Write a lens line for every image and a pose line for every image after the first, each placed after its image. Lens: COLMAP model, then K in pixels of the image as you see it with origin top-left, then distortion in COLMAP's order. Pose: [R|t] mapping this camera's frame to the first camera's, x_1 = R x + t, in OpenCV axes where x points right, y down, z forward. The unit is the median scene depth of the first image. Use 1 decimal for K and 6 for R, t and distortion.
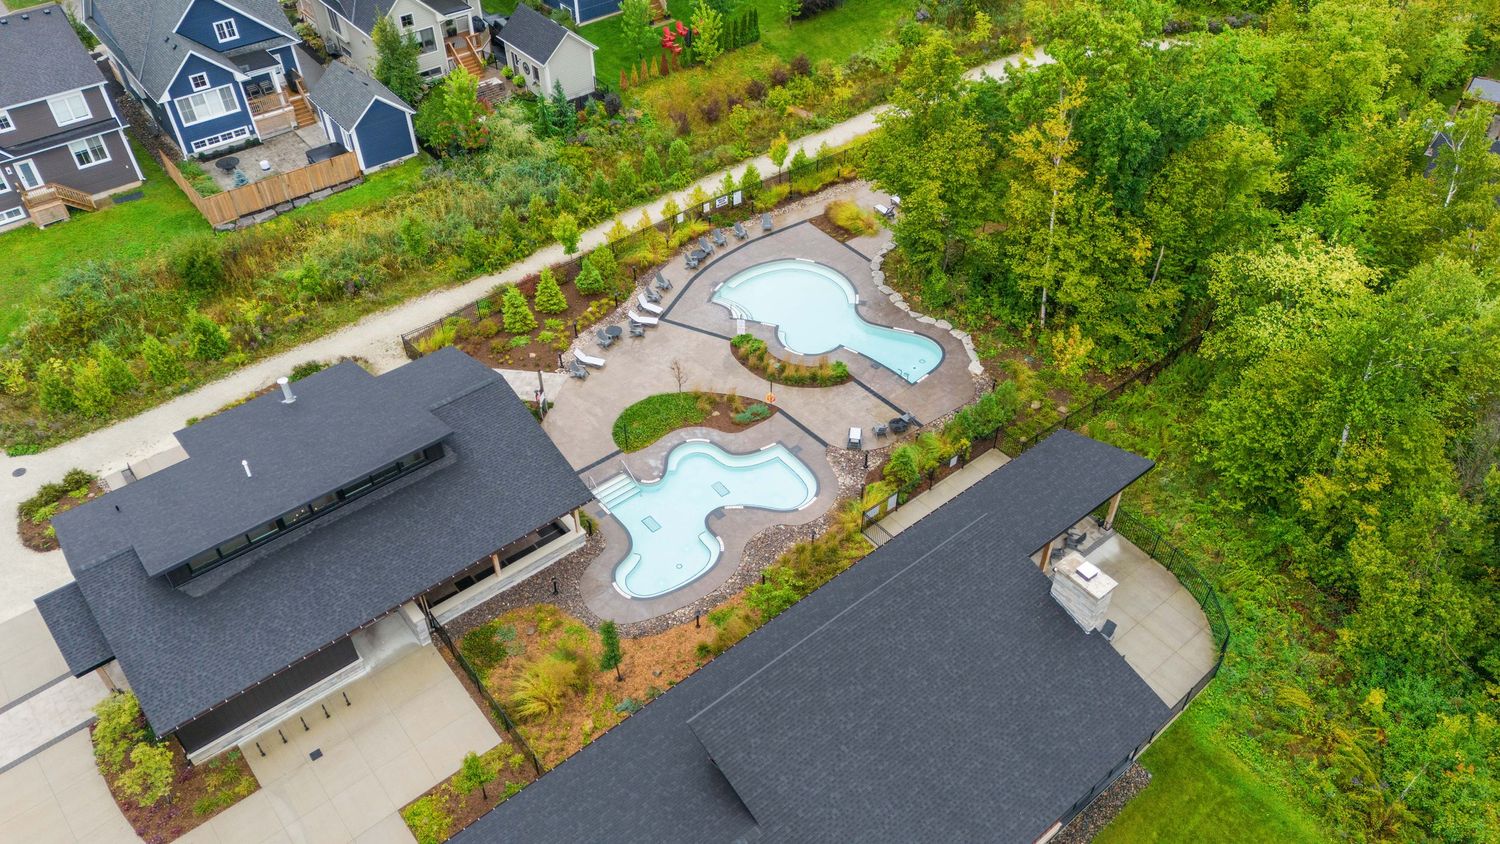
lens RADIAL K [[1092.5, 0, 762.4], [0, 1092.5, 414.9], [0, 0, 1]] dist [0.062812, -0.056601]
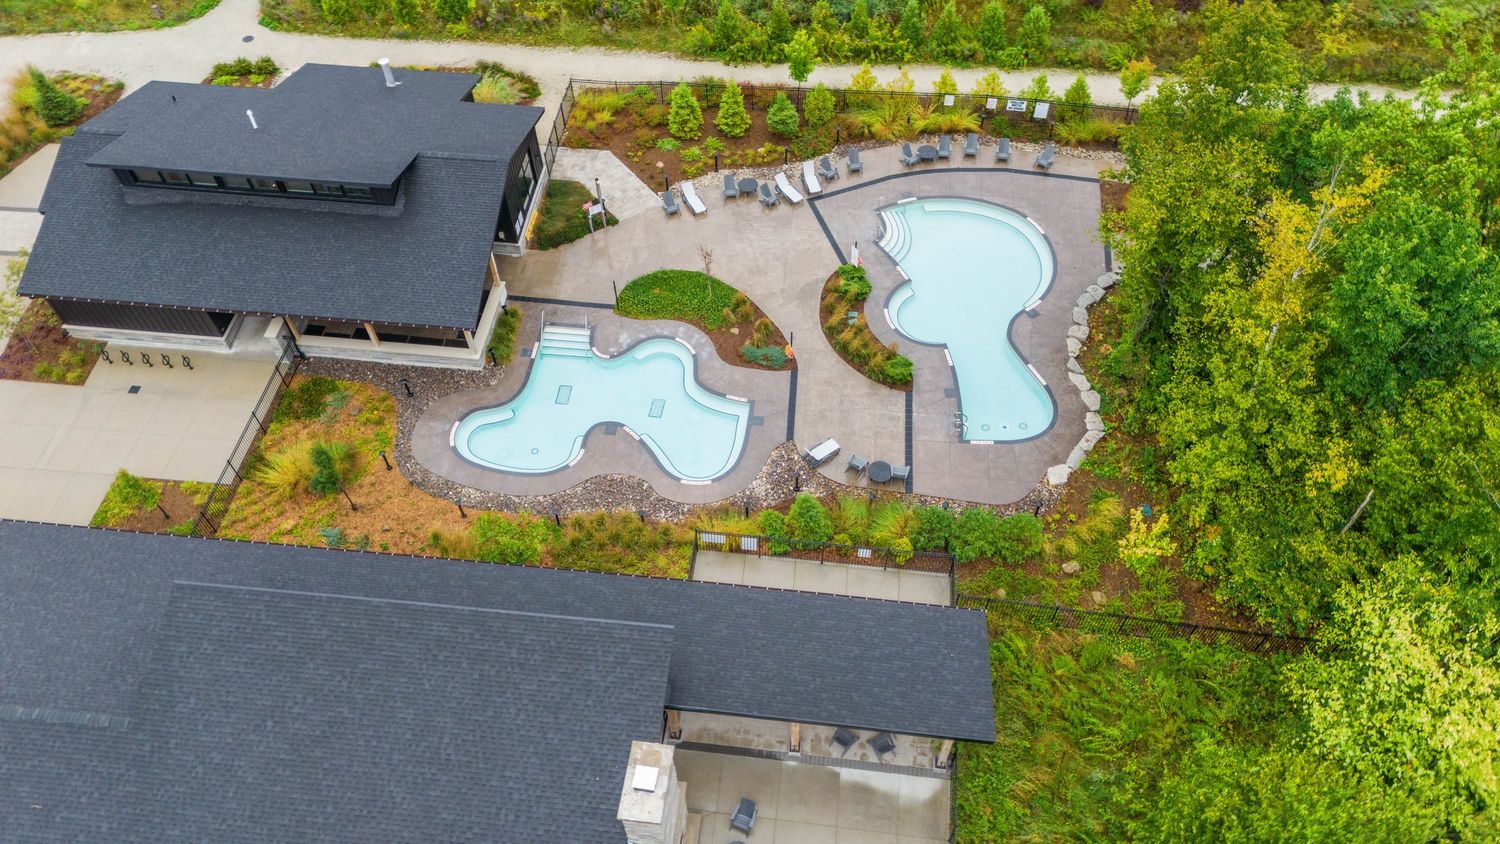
lens RADIAL K [[1092.5, 0, 756.0], [0, 1092.5, 424.0], [0, 0, 1]] dist [0.062812, -0.056601]
pose [[0.696473, 0.568206, -0.438254, 0.336781], [-0.473251, 0.822802, 0.314691, -0.191386], [0.539406, -0.011770, 0.841964, 0.295464]]
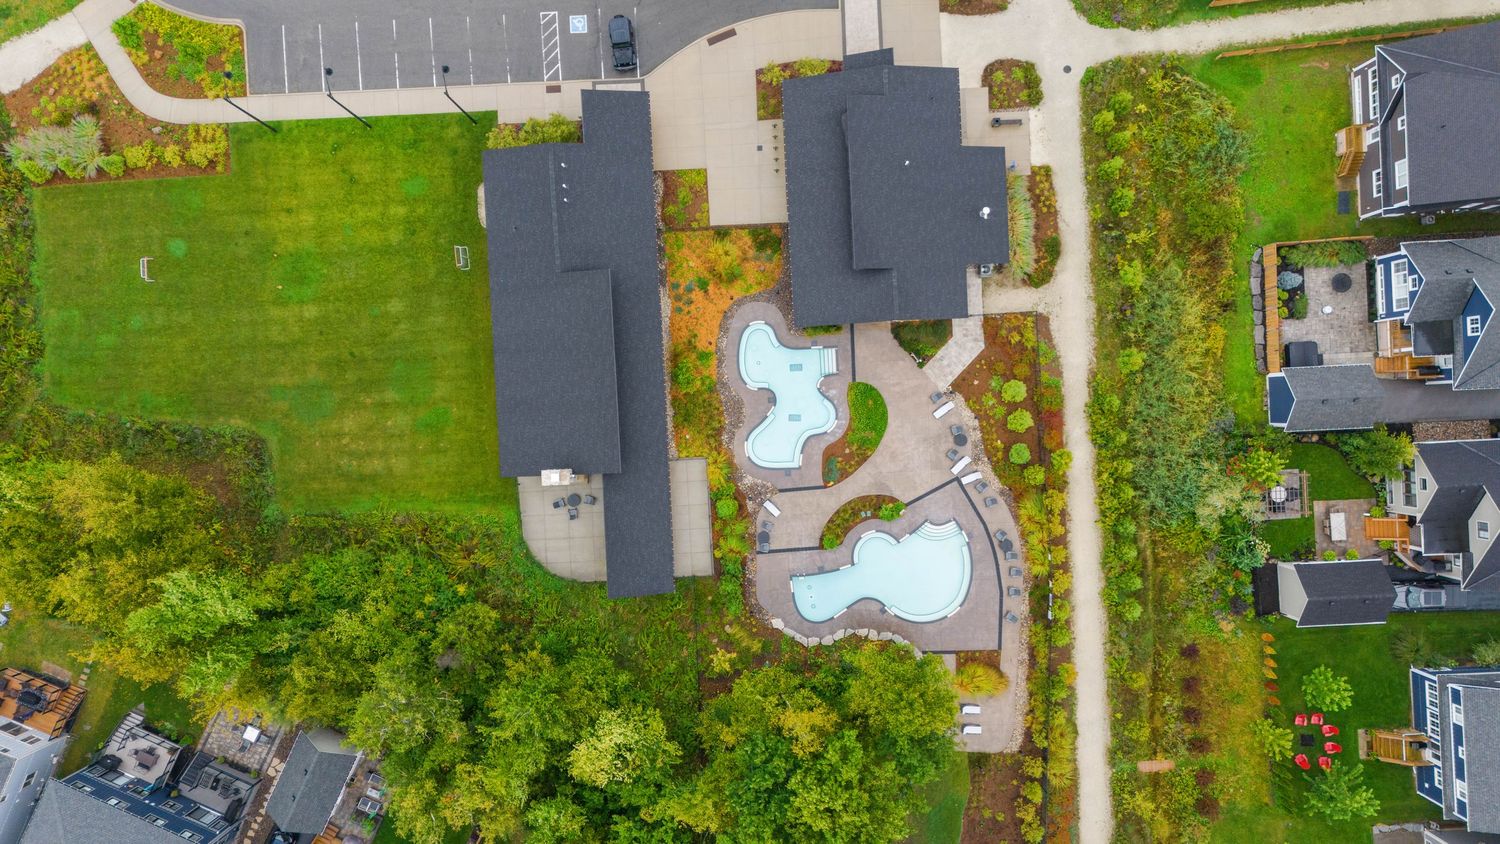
lens RADIAL K [[1092.5, 0, 754.0], [0, 1092.5, 419.8], [0, 0, 1]] dist [0.062812, -0.056601]
pose [[-0.598145, 0.801341, 0.008725, -0.012160], [-0.539201, -0.410483, 0.735368, -0.934921], [0.592862, 0.435152, 0.677612, -0.100399]]
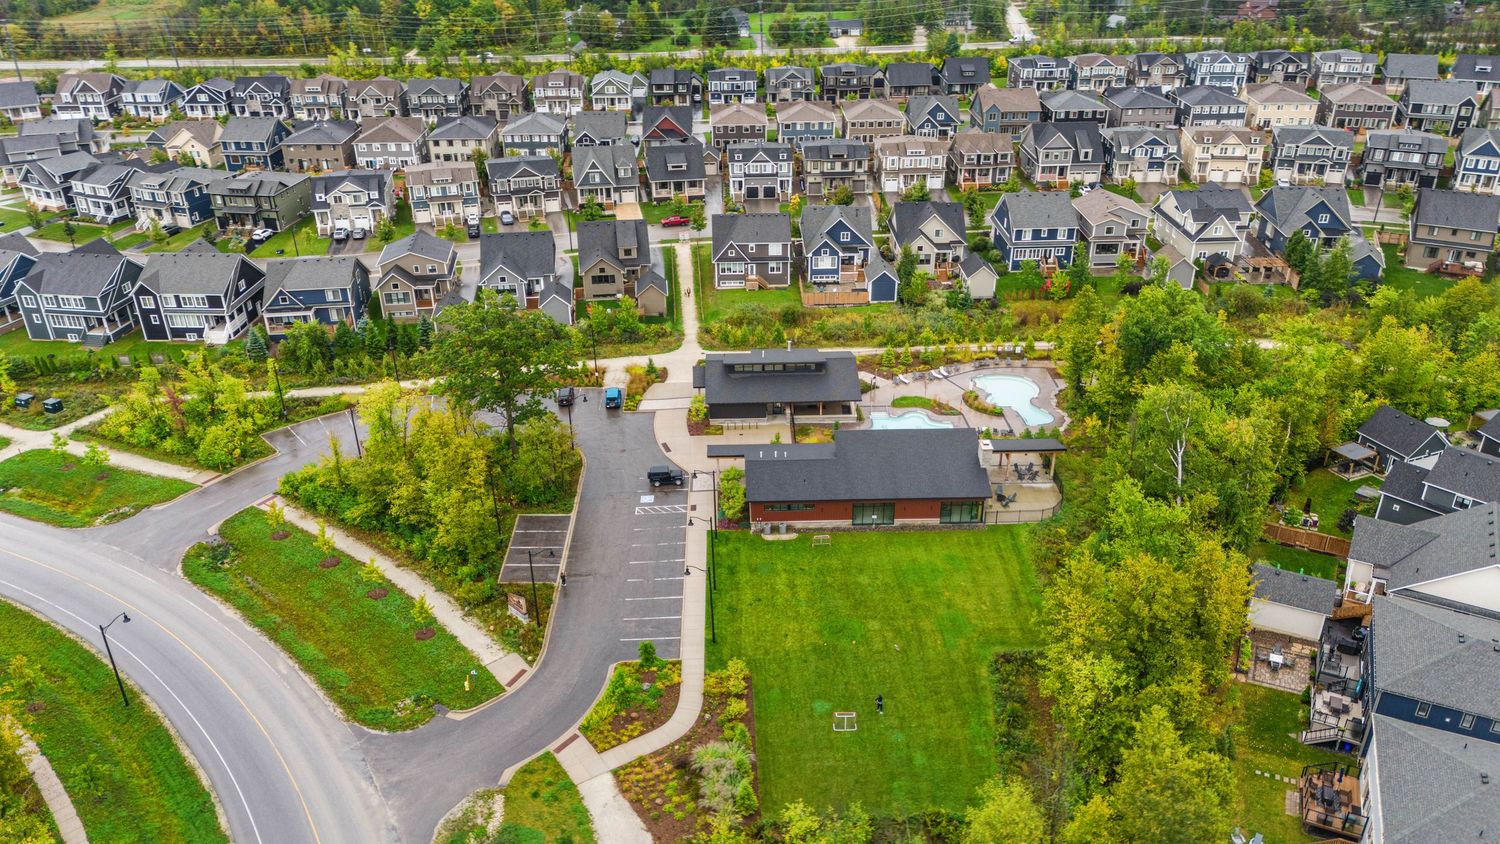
lens RADIAL K [[1092.5, 0, 763.5], [0, 1092.5, 424.0], [0, 0, 1]] dist [0.062812, -0.056601]
pose [[0.793459, 0.274797, -0.543056, 0.862494], [-0.403388, 0.905582, -0.131148, 0.445145], [0.455743, 0.323123, 0.829391, -1.000259]]
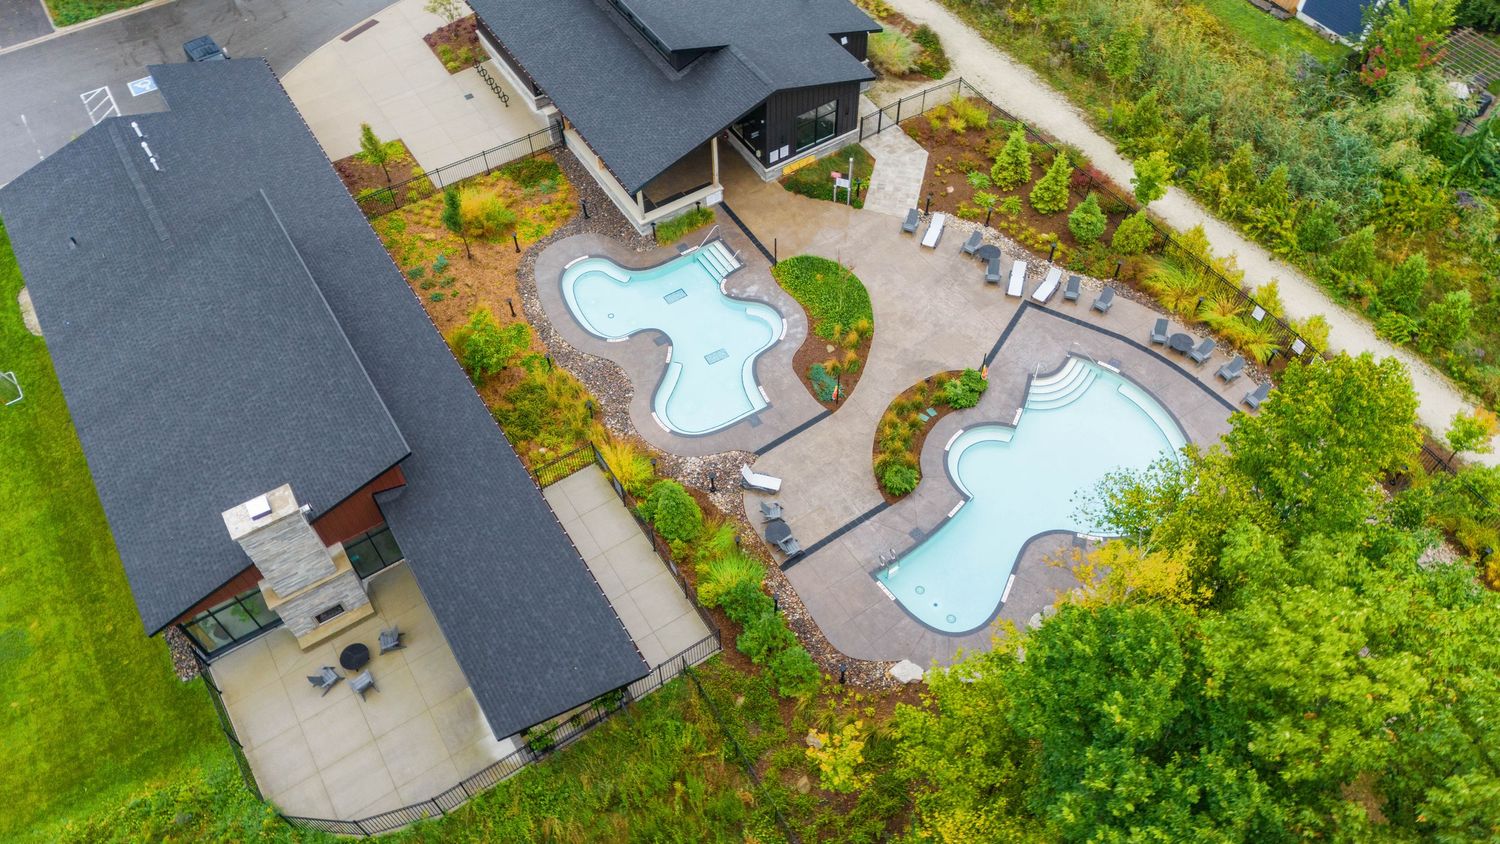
lens RADIAL K [[1092.5, 0, 755.3], [0, 1092.5, 425.2], [0, 0, 1]] dist [0.062812, -0.056601]
pose [[-0.118992, 0.796749, -0.592480, 0.444551], [-0.658175, 0.383481, 0.647879, -0.424885], [0.743402, 0.467048, 0.478770, 0.554605]]
